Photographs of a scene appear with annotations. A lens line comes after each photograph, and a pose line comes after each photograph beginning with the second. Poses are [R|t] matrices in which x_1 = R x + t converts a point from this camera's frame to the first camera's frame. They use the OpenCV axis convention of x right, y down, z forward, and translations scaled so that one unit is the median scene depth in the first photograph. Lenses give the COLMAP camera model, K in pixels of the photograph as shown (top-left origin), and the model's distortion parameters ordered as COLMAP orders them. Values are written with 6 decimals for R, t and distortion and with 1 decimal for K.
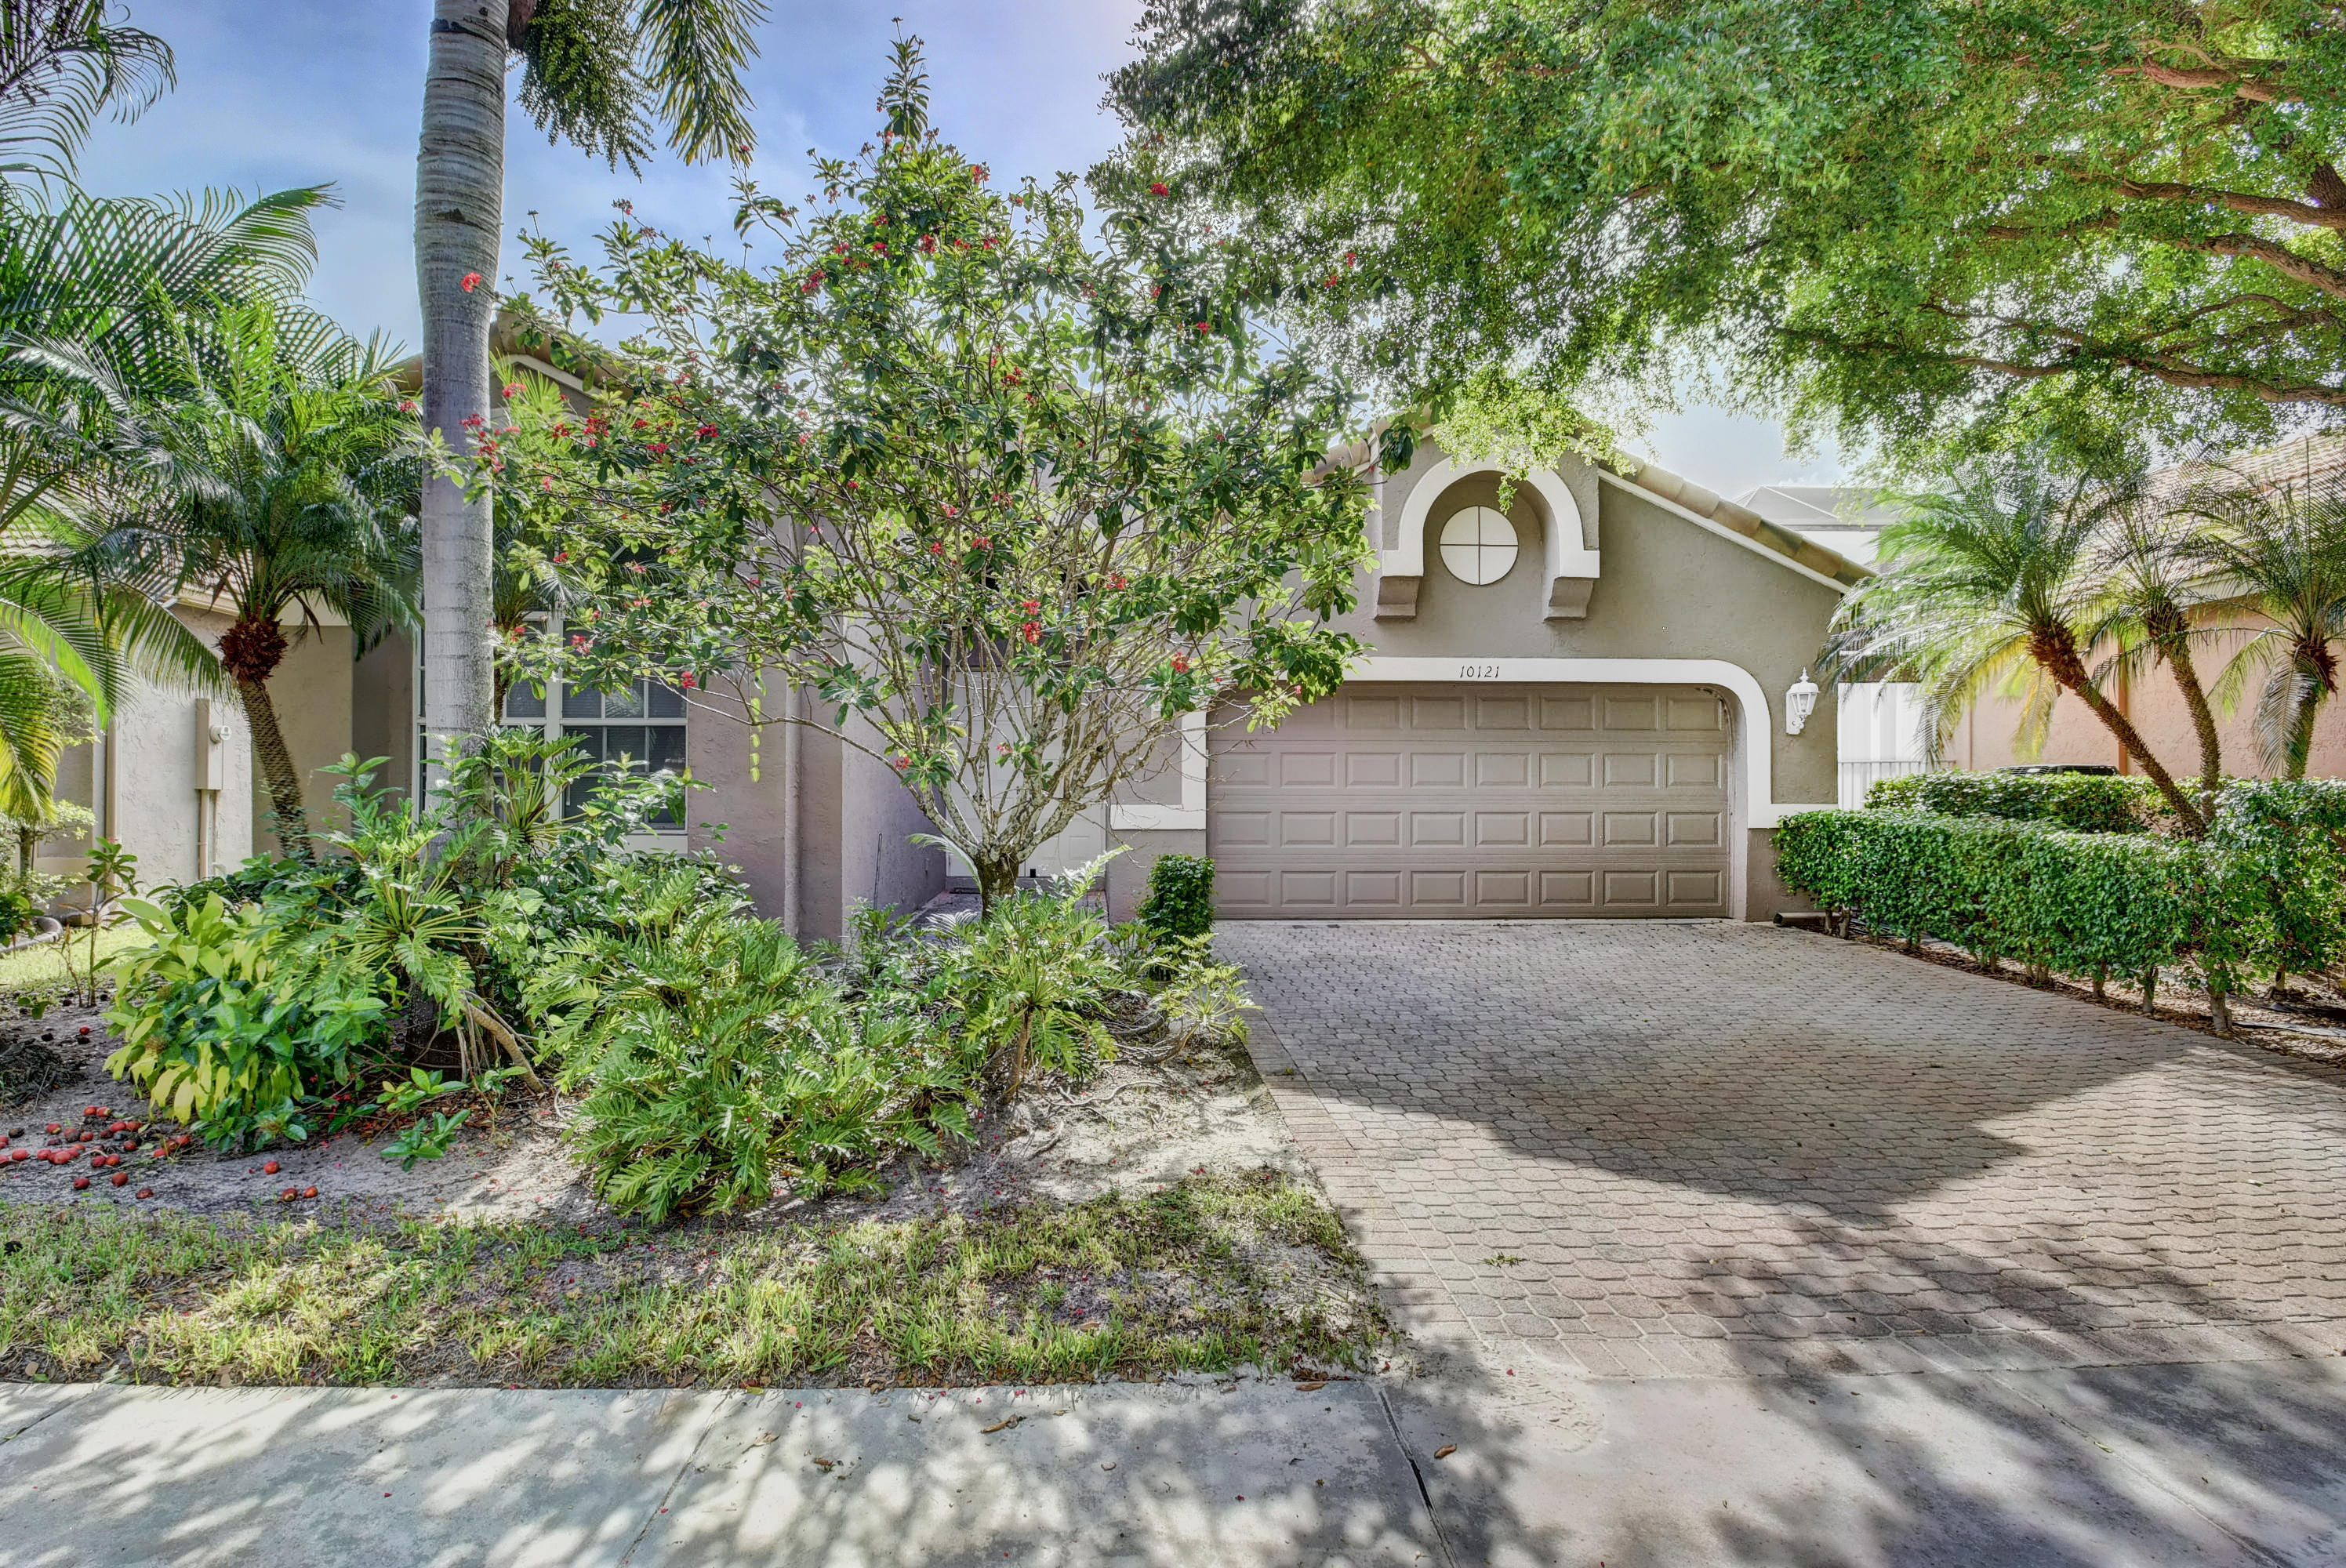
lens RADIAL K [[1161.7, 0, 1173.0], [0, 1161.7, 784.0], [0, 0, 1]] dist [-0.002069, -0.011733]
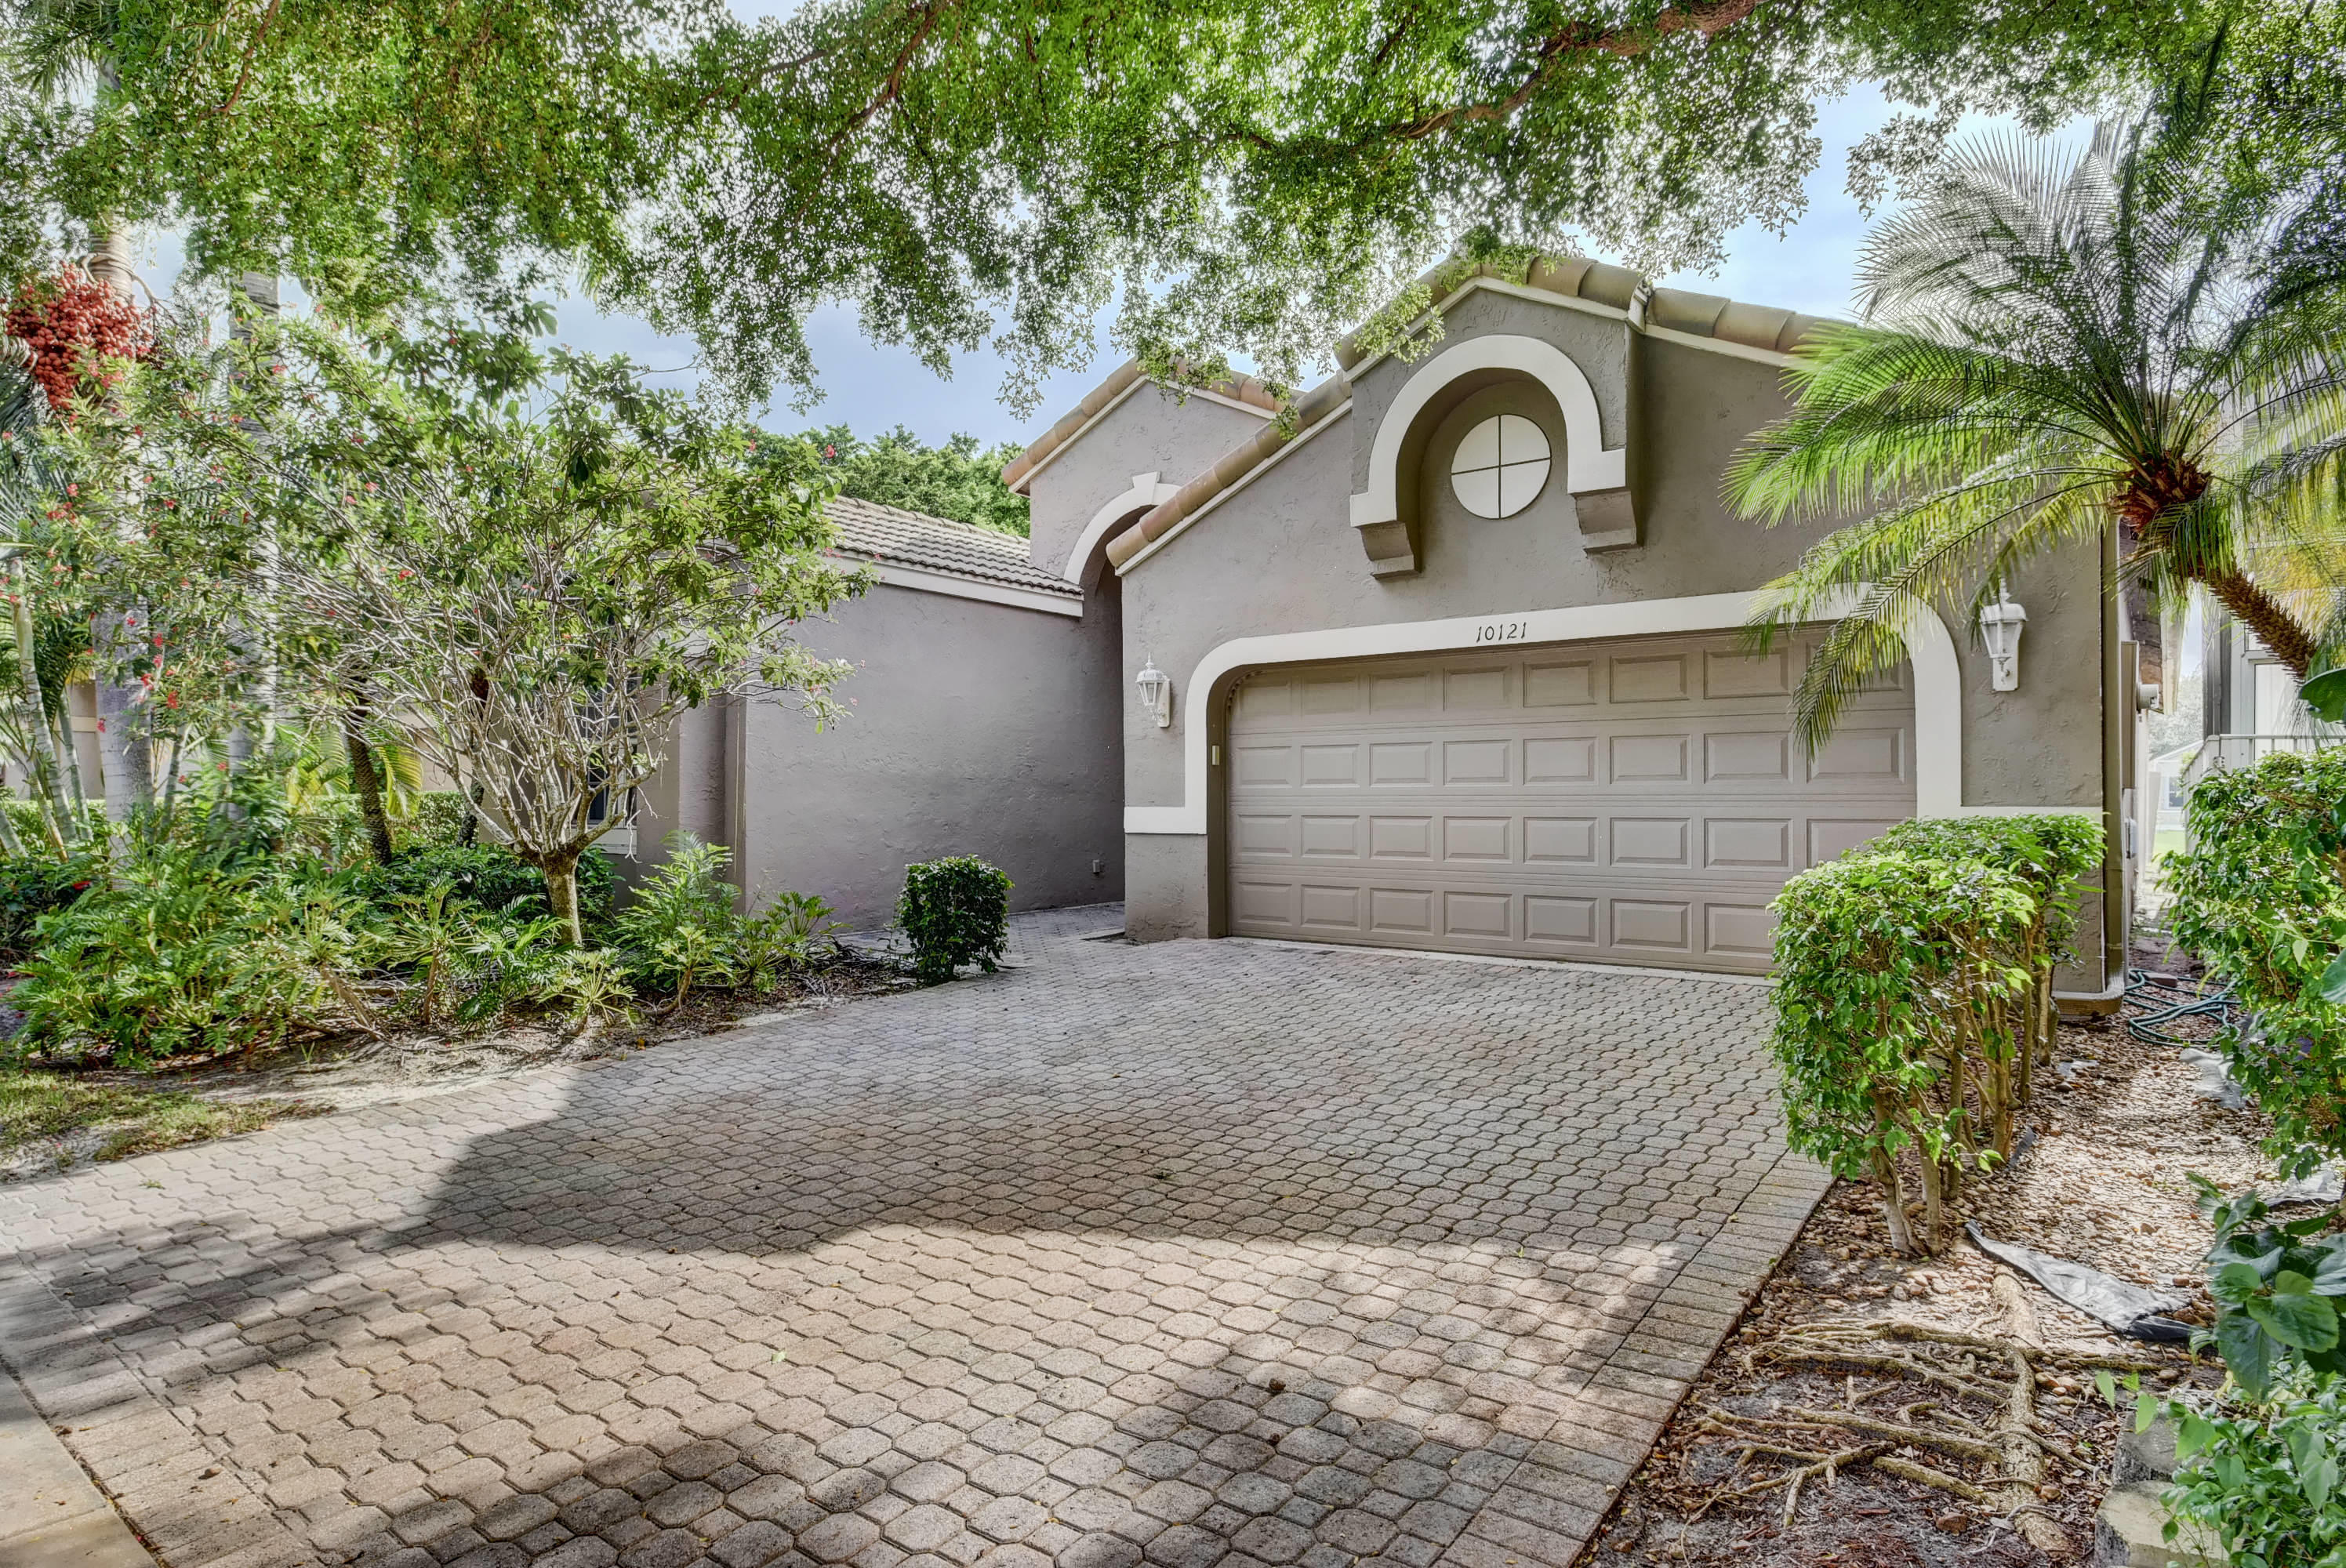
lens RADIAL K [[1285.4, 0, 1173.0], [0, 1285.4, 784.0], [0, 0, 1]] dist [-0.017132, -0.001654]
pose [[0.767861, -0.008003, -0.640567, 0.707541], [0.008257, 0.999963, -0.002595, 0.003312], [0.640564, -0.003296, 0.767898, 0.243131]]
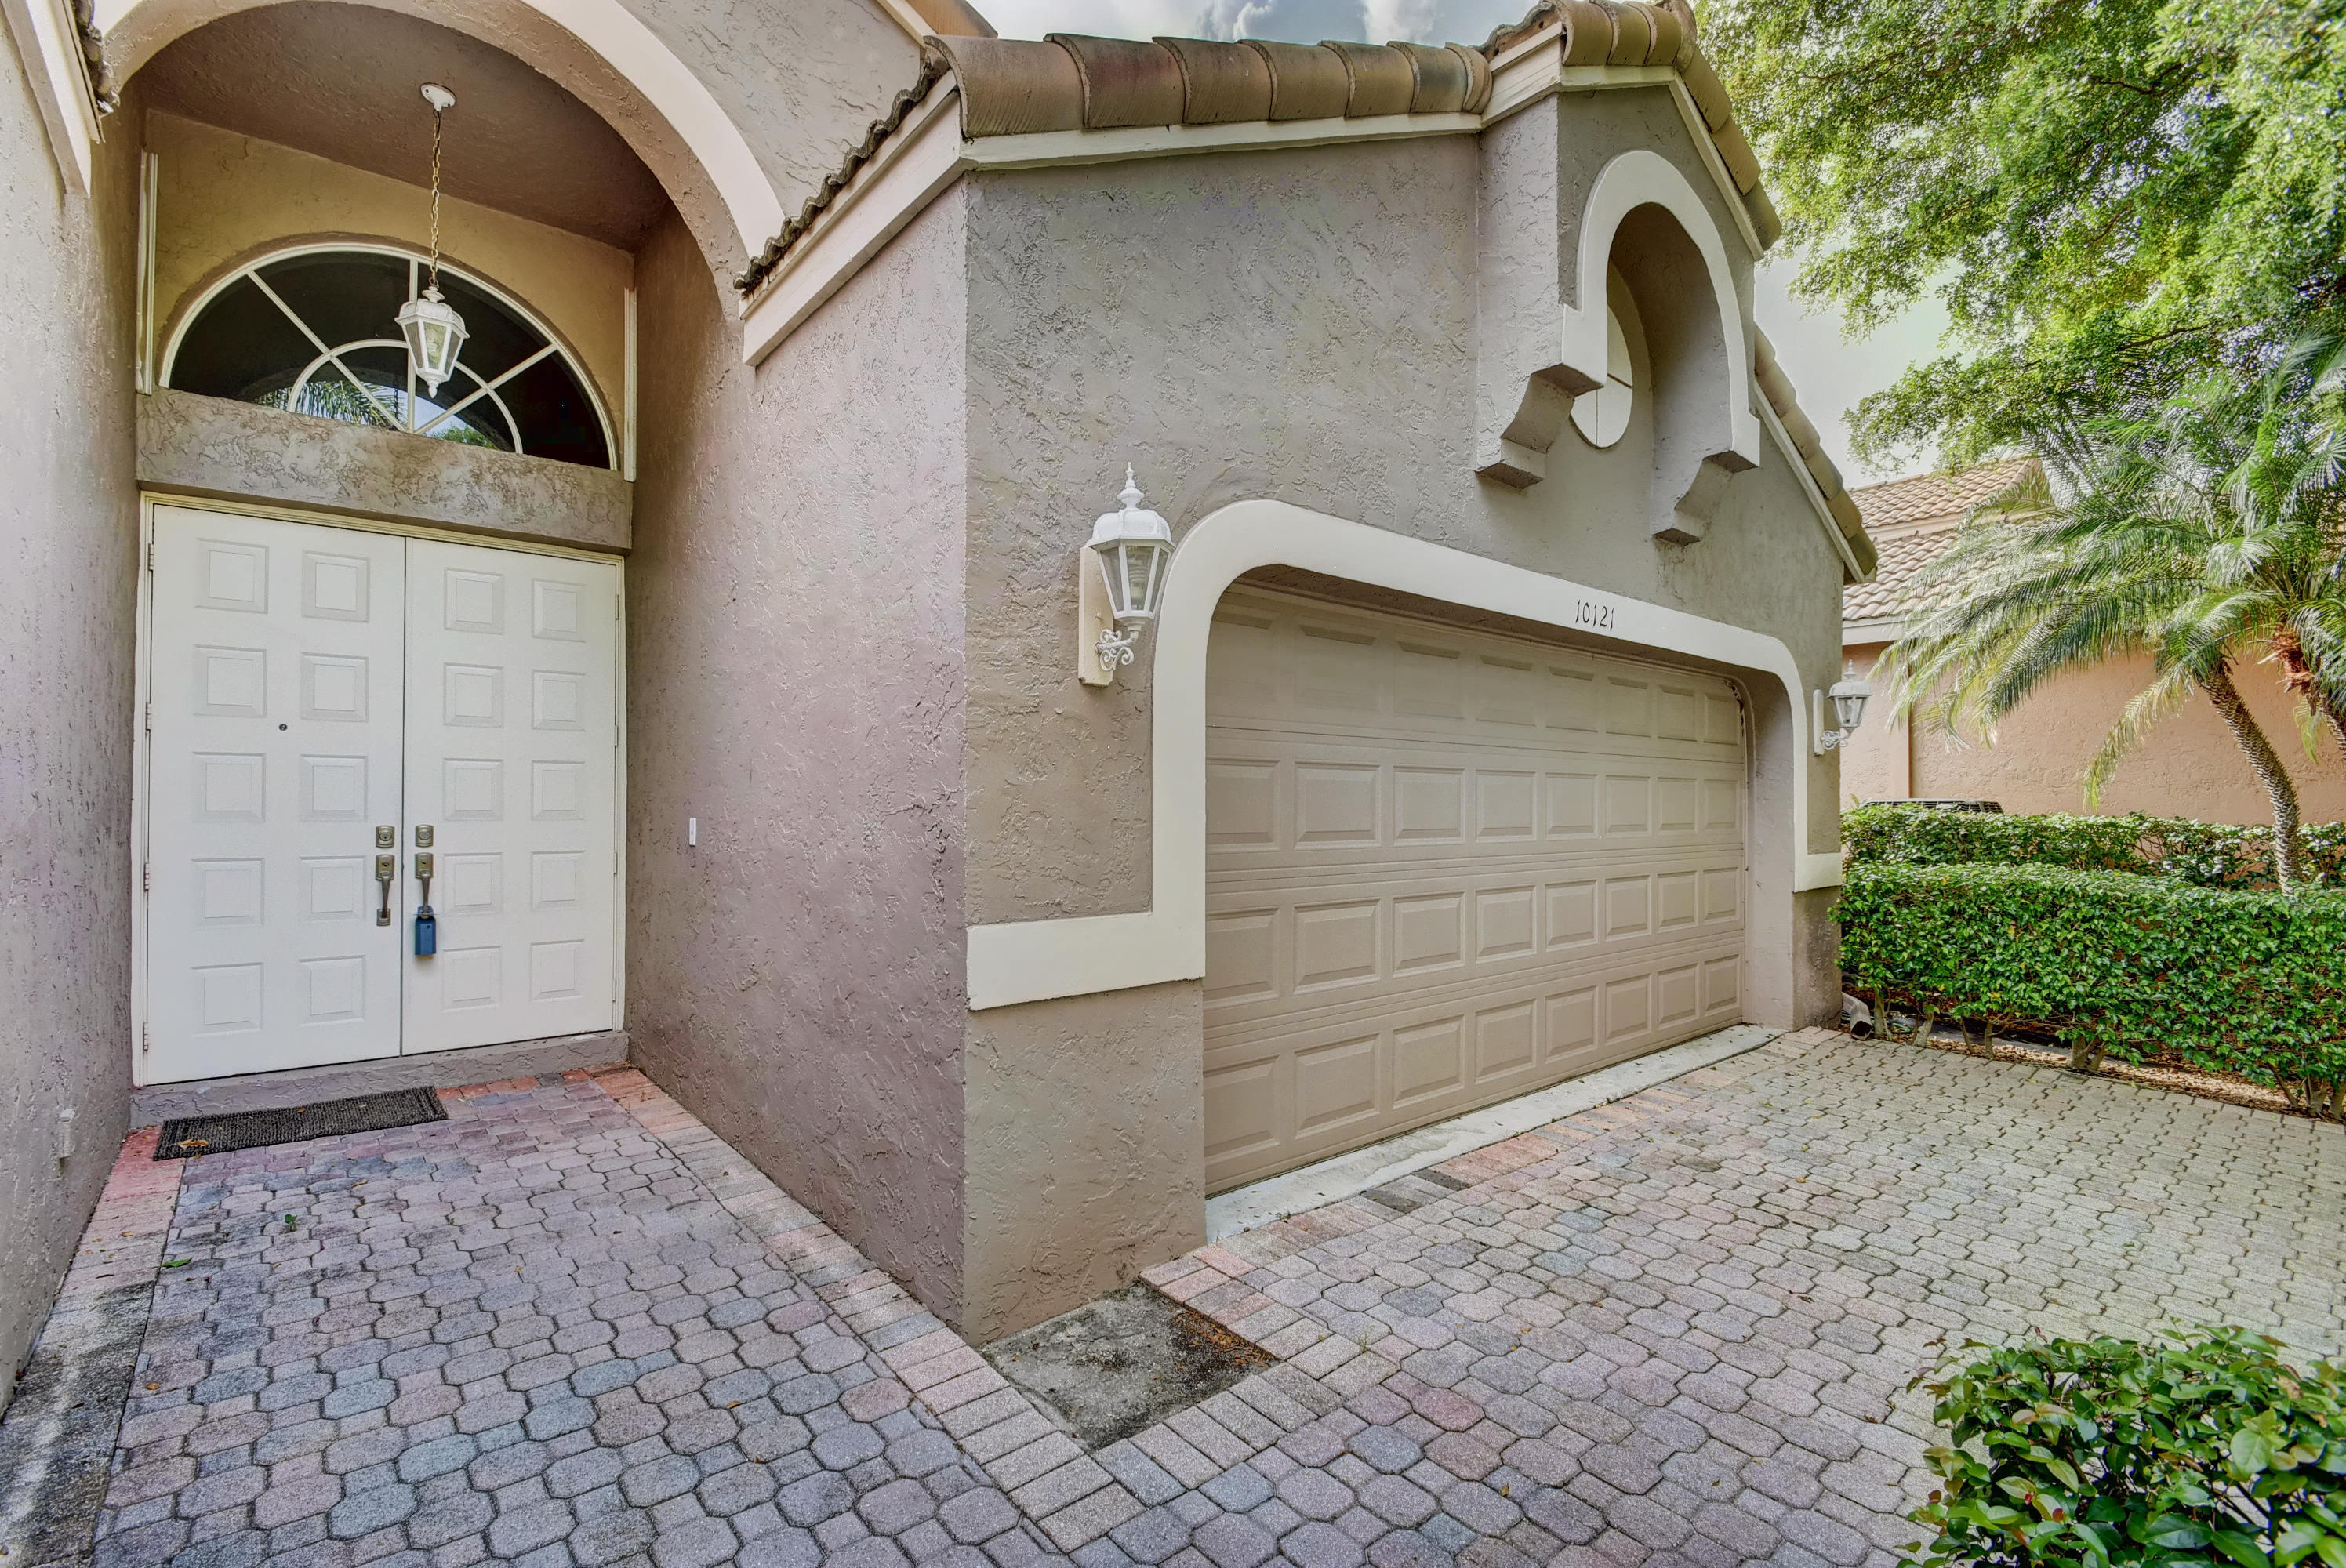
lens RADIAL K [[1038.3, 0, 1131.9], [0, 1038.3, 797.9], [0, 0, 1]] dist [0.022585, -0.023529]
pose [[0.801590, 0.004985, 0.597853, -0.195071], [-0.007440, 0.999971, 0.001637, -0.016588], [-0.597827, -0.005760, 0.801604, 0.837937]]
